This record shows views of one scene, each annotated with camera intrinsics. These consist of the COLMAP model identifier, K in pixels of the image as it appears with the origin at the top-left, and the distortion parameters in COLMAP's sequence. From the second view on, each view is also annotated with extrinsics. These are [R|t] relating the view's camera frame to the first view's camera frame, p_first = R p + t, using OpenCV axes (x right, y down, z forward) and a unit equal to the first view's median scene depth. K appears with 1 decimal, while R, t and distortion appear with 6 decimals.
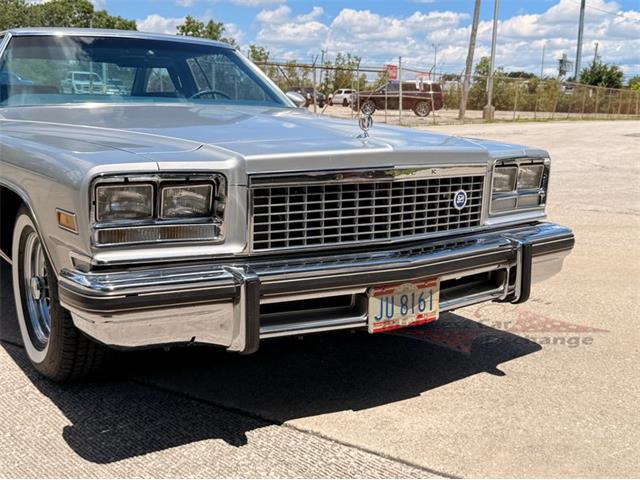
lens RADIAL K [[785.9, 0, 317.4], [0, 785.9, 235.9], [0, 0, 1]] dist [0.087430, 0.000000]
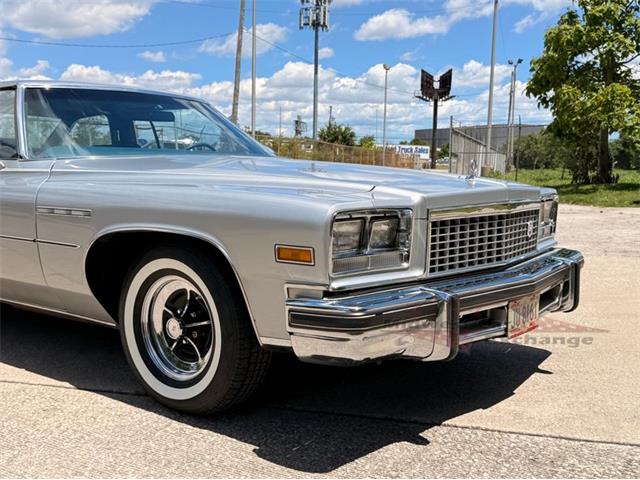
lens RADIAL K [[785.9, 0, 318.6], [0, 785.9, 249.6], [0, 0, 1]] dist [0.087430, 0.000000]
pose [[0.946926, -0.043603, 0.318481, -0.556557], [0.060779, 0.997173, -0.044188, 0.021857], [-0.315654, 0.061200, 0.946899, -0.056408]]
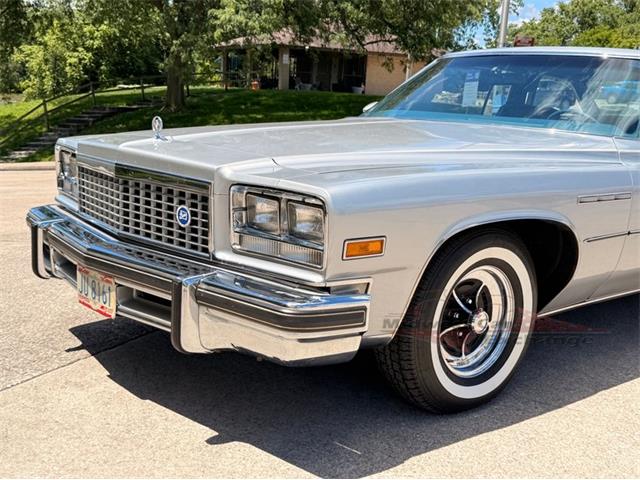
lens RADIAL K [[785.9, 0, 326.0], [0, 785.9, 242.7], [0, 0, 1]] dist [0.087430, 0.000000]
pose [[0.130236, 0.177828, -0.975406, 1.174346], [-0.215895, 0.965265, 0.147153, -0.199288], [0.967692, 0.191420, 0.164104, 1.088142]]
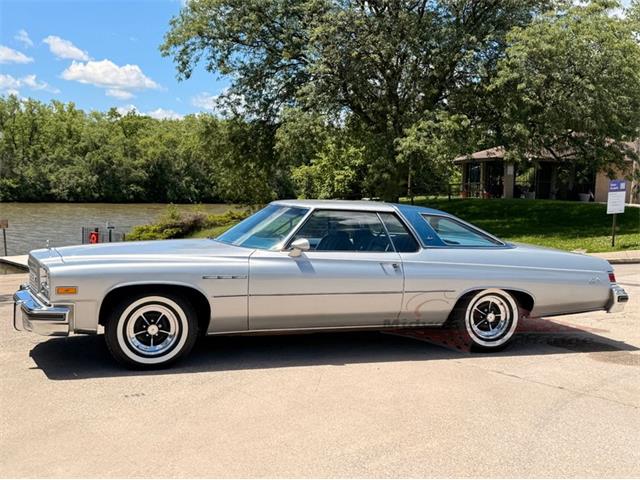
lens RADIAL K [[779.2, 0, 329.2], [0, 779.2, 241.1], [0, 0, 1]] dist [0.099337, 0.000000]
pose [[-0.235435, 0.047271, -0.970740, 2.370956], [-0.196139, 0.975954, 0.095095, -0.582725], [0.951893, 0.212788, -0.220502, 2.468956]]
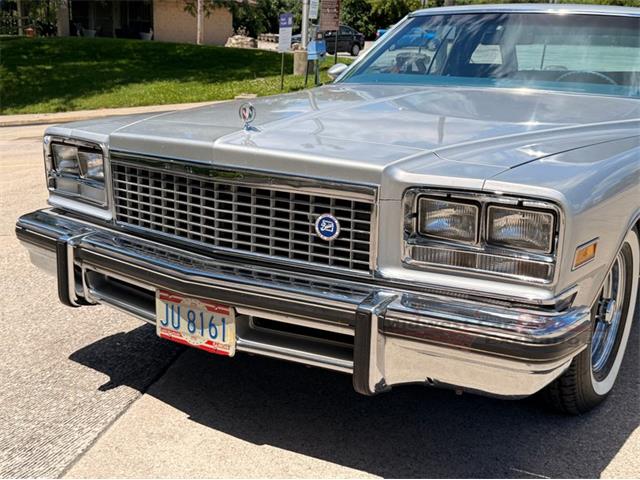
lens RADIAL K [[785.9, 0, 318.5], [0, 785.9, 242.7], [0, 0, 1]] dist [0.087430, 0.000000]
pose [[0.391356, 0.220164, -0.893515, 0.909092], [-0.181997, 0.970298, 0.159369, -0.159857], [0.902063, 0.100247, 0.419801, 0.728865]]
